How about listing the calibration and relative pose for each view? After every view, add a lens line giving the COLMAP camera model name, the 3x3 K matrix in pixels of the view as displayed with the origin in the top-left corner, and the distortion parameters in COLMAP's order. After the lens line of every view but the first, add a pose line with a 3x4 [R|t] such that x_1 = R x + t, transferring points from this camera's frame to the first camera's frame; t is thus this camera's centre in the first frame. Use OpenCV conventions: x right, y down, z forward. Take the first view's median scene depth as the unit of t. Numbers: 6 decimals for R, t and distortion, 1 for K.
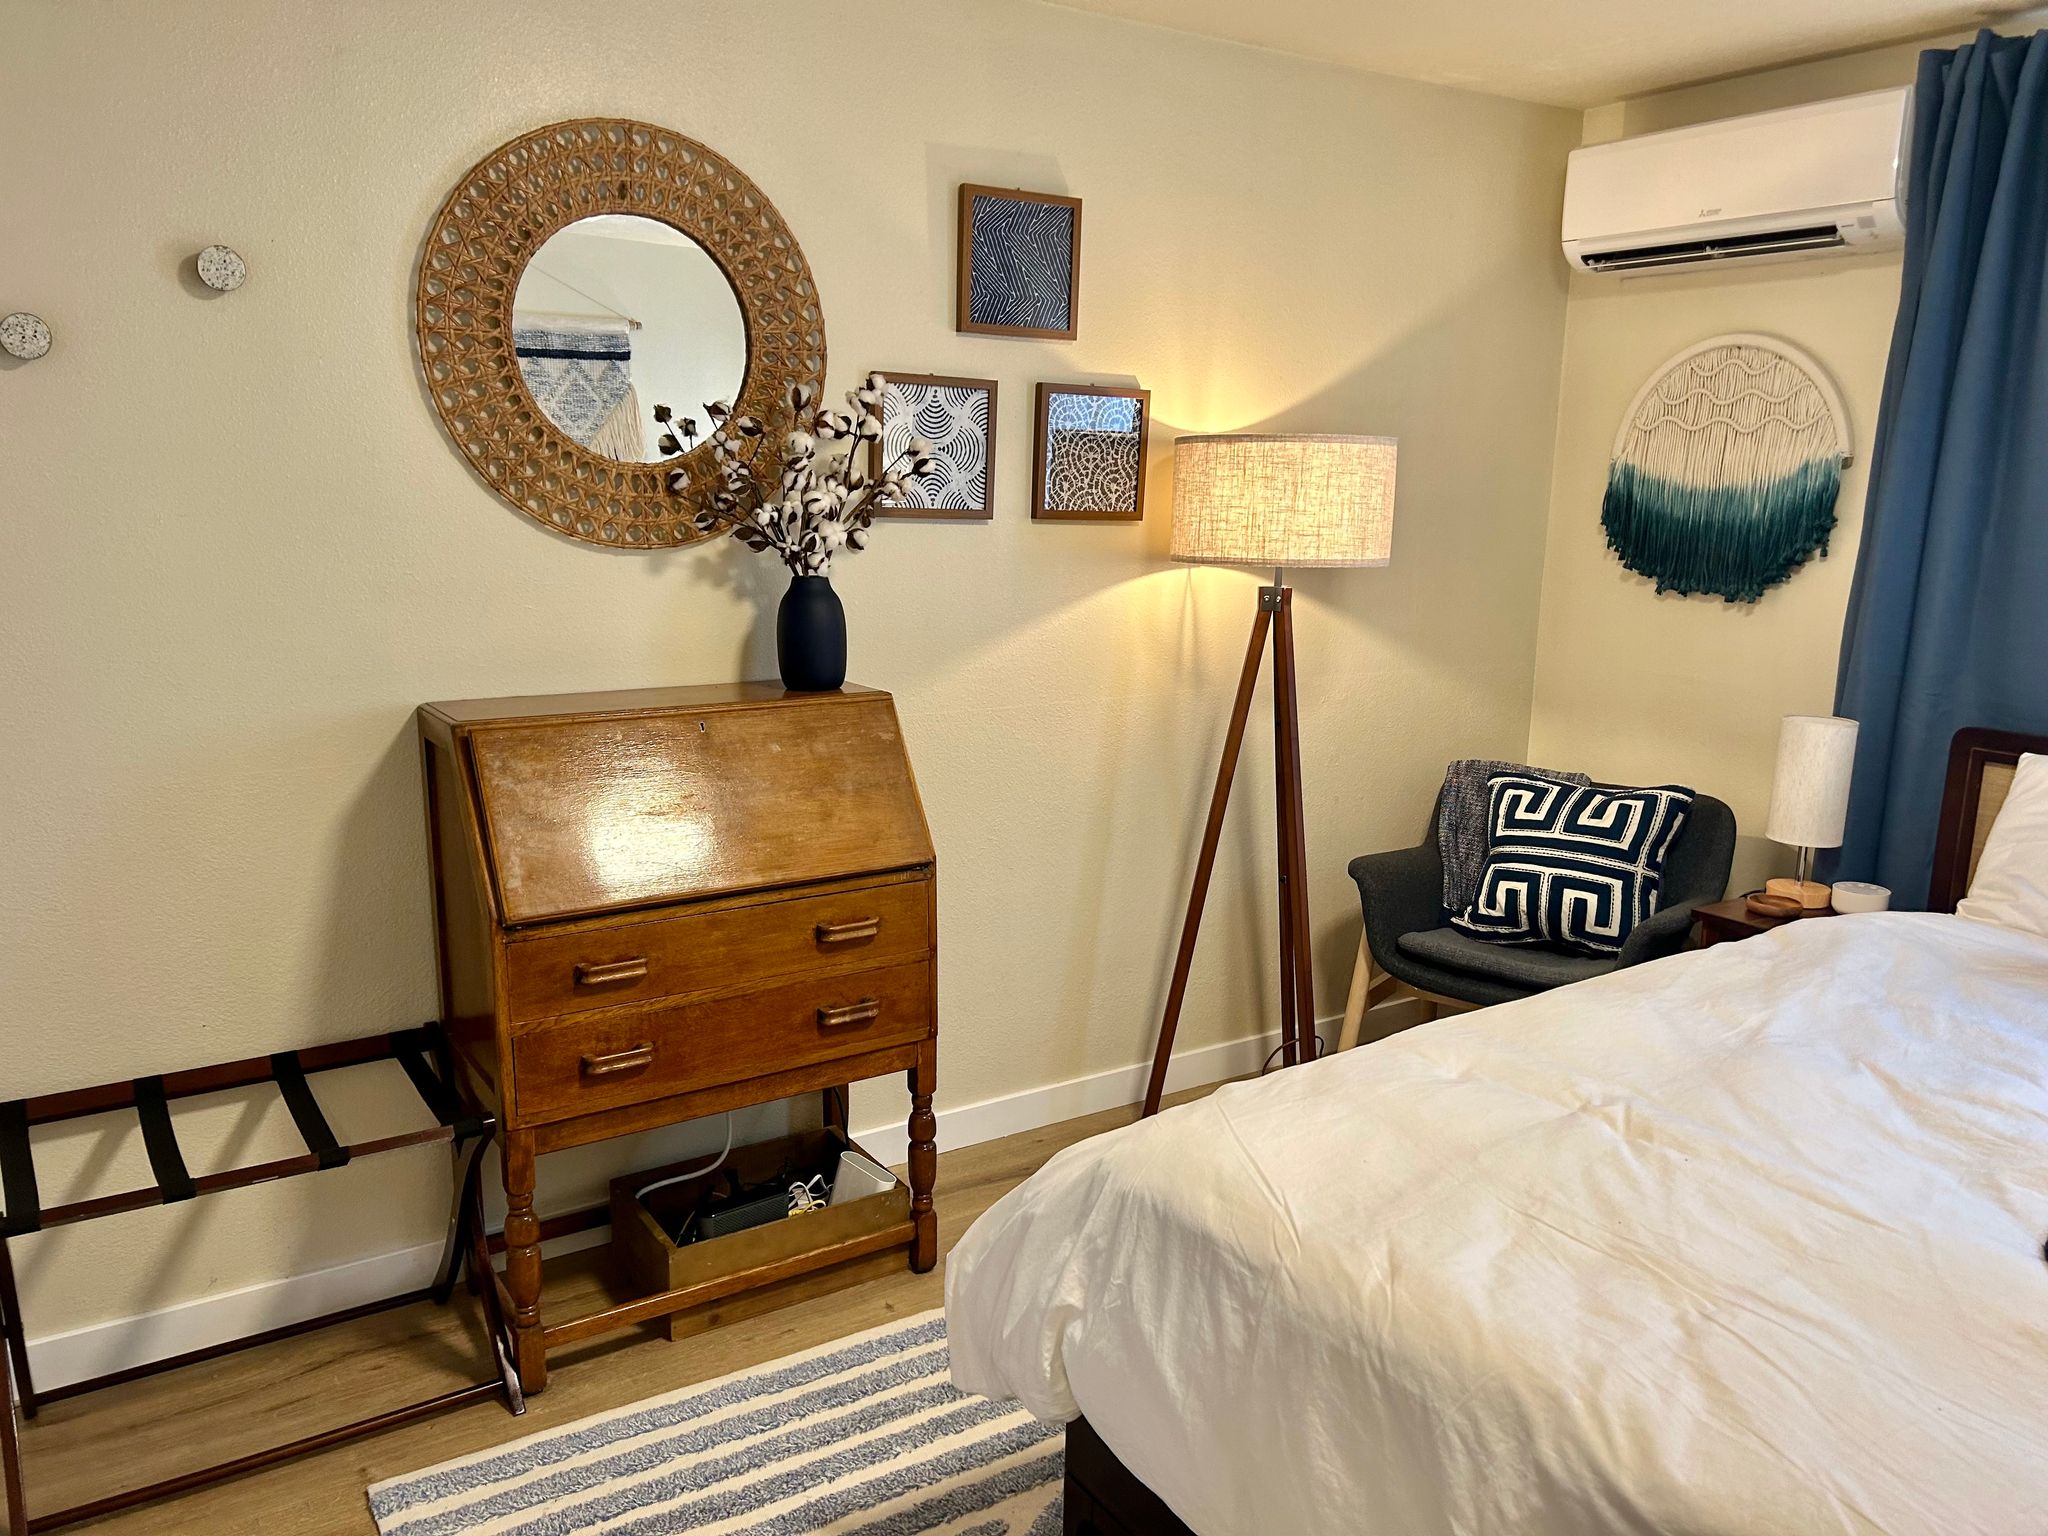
lens RADIAL K [[1534.2, 0, 1025.4], [0, 1534.2, 790.2], [0, 0, 1]] dist [0.041065, -0.049420]
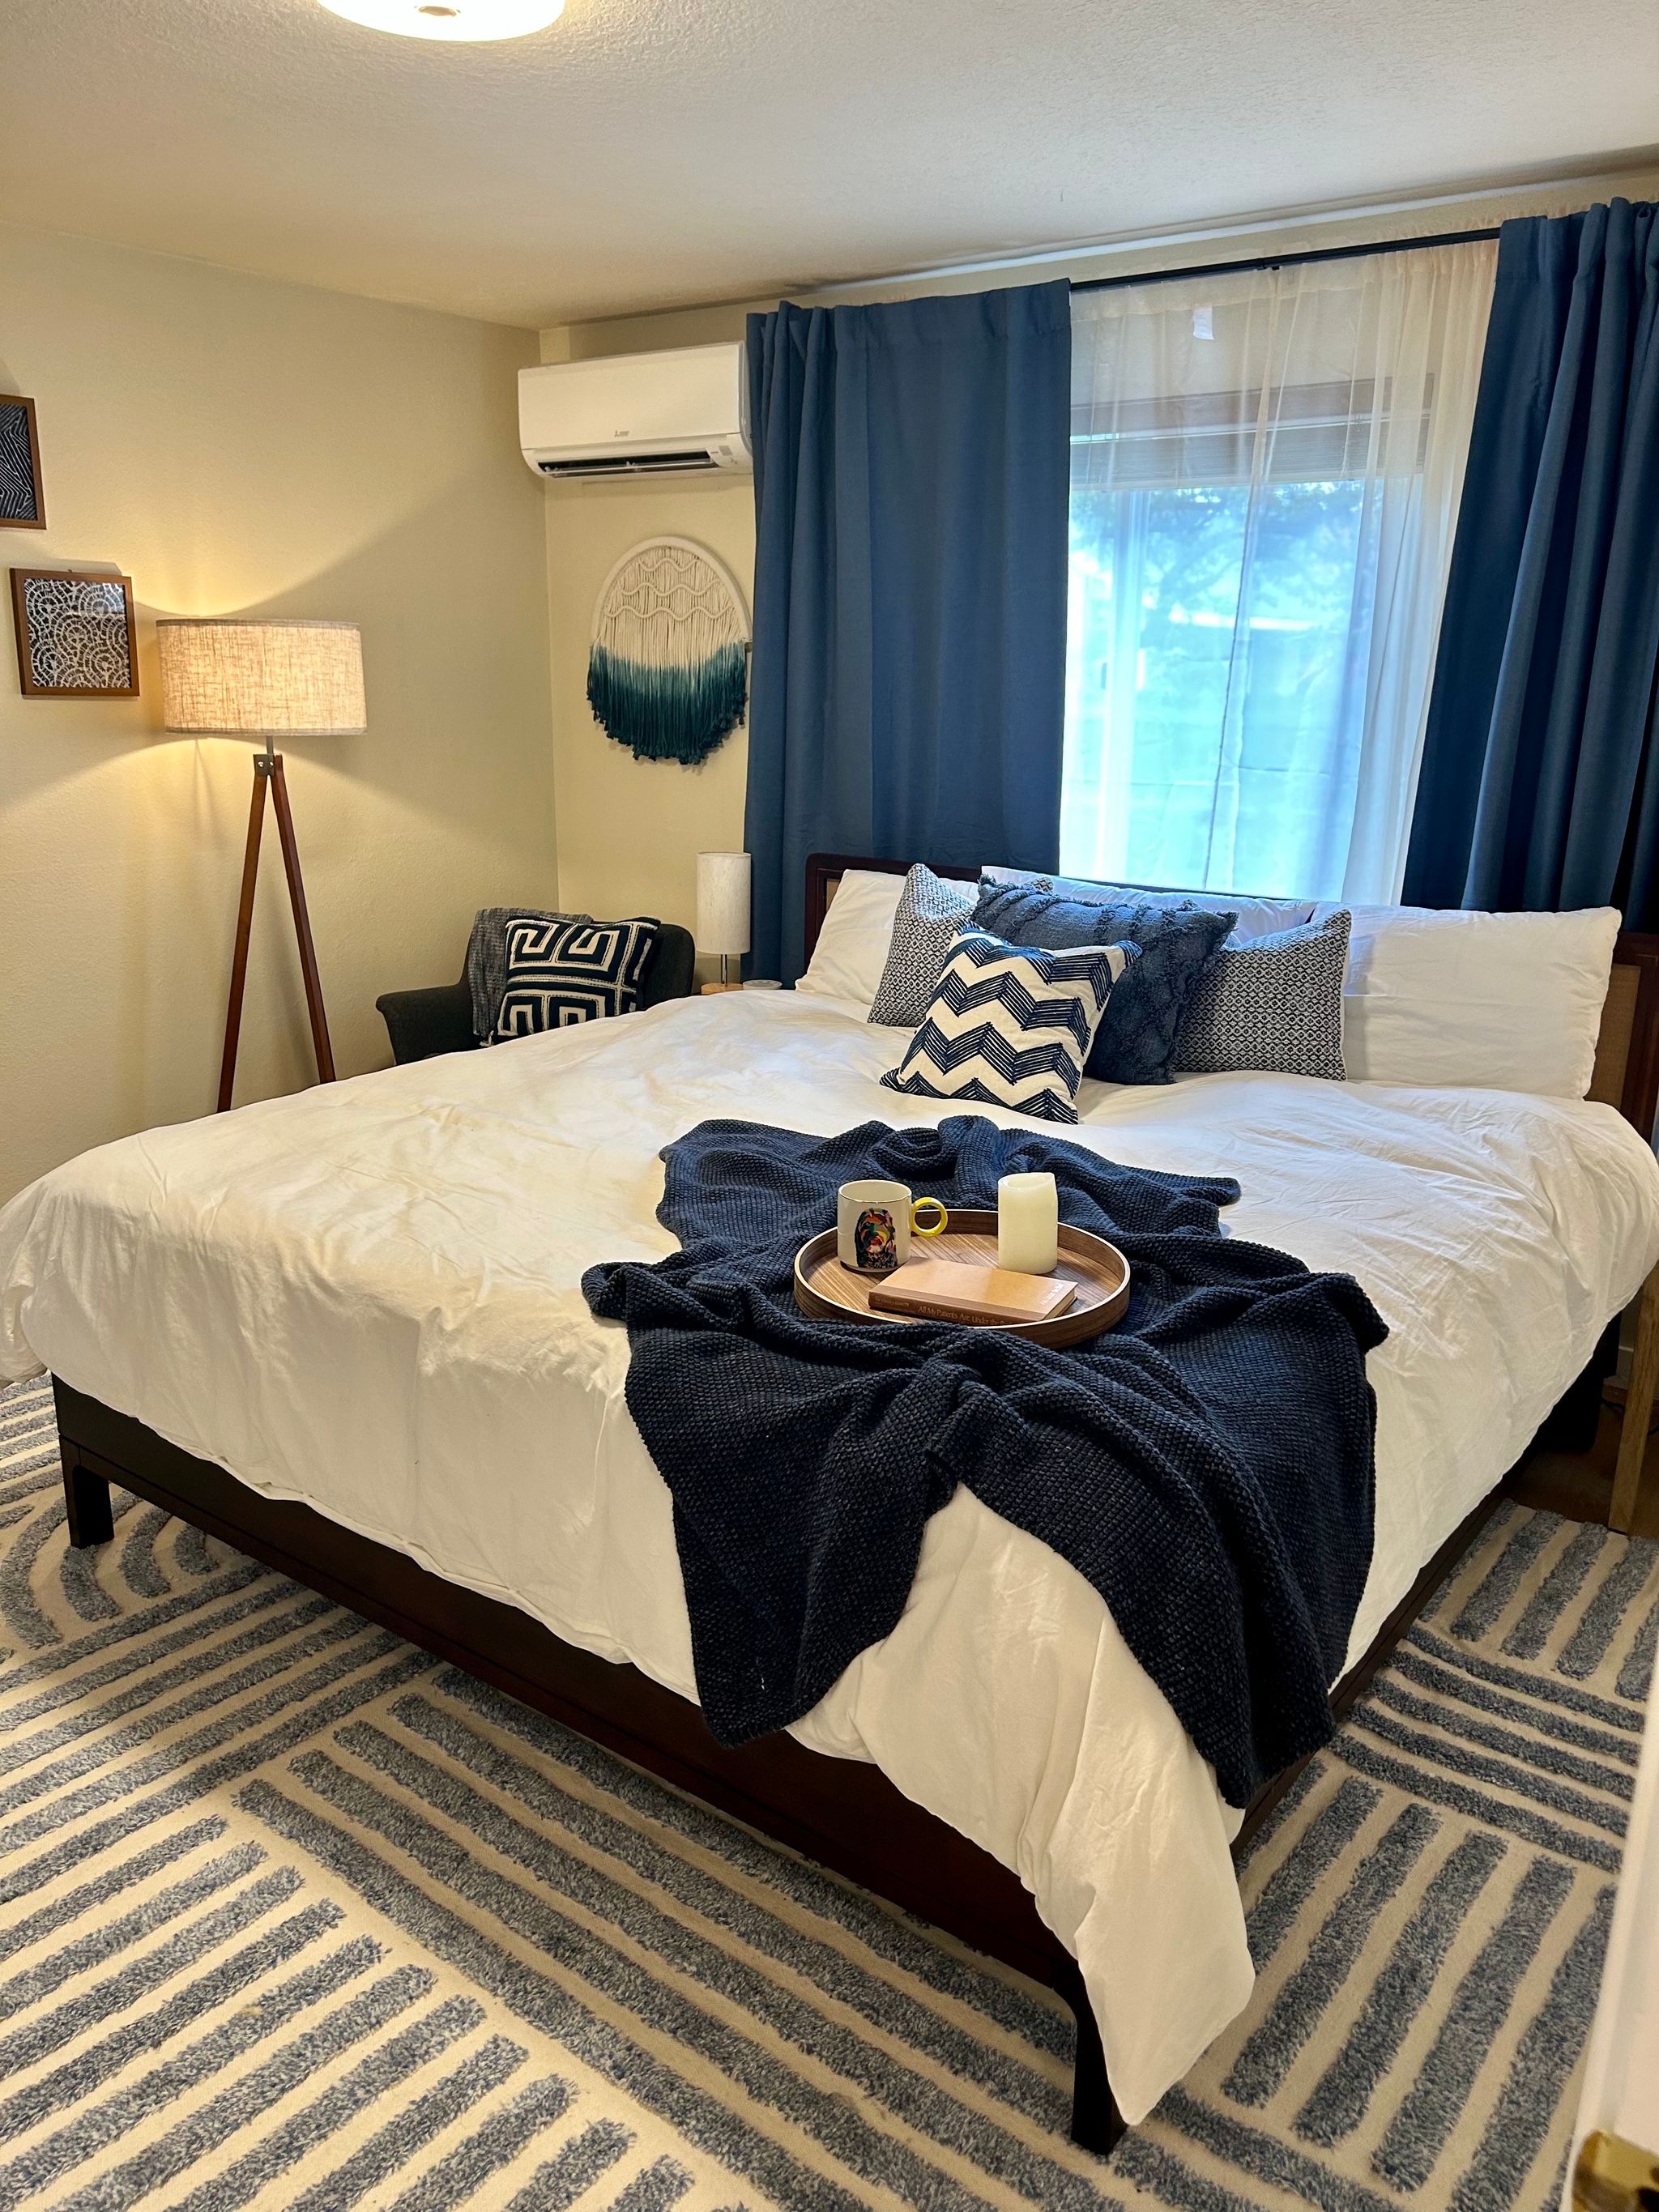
lens RADIAL K [[1657.1, 0, 838.1], [0, 1657.1, 1136.8], [0, 0, 1]] dist [0.041065, -0.049420]
pose [[0.938475, -0.097056, 0.331429, 0.122803], [0.070600, 0.993347, 0.090982, 0.066959], [-0.338055, -0.061986, 0.939083, -0.323645]]
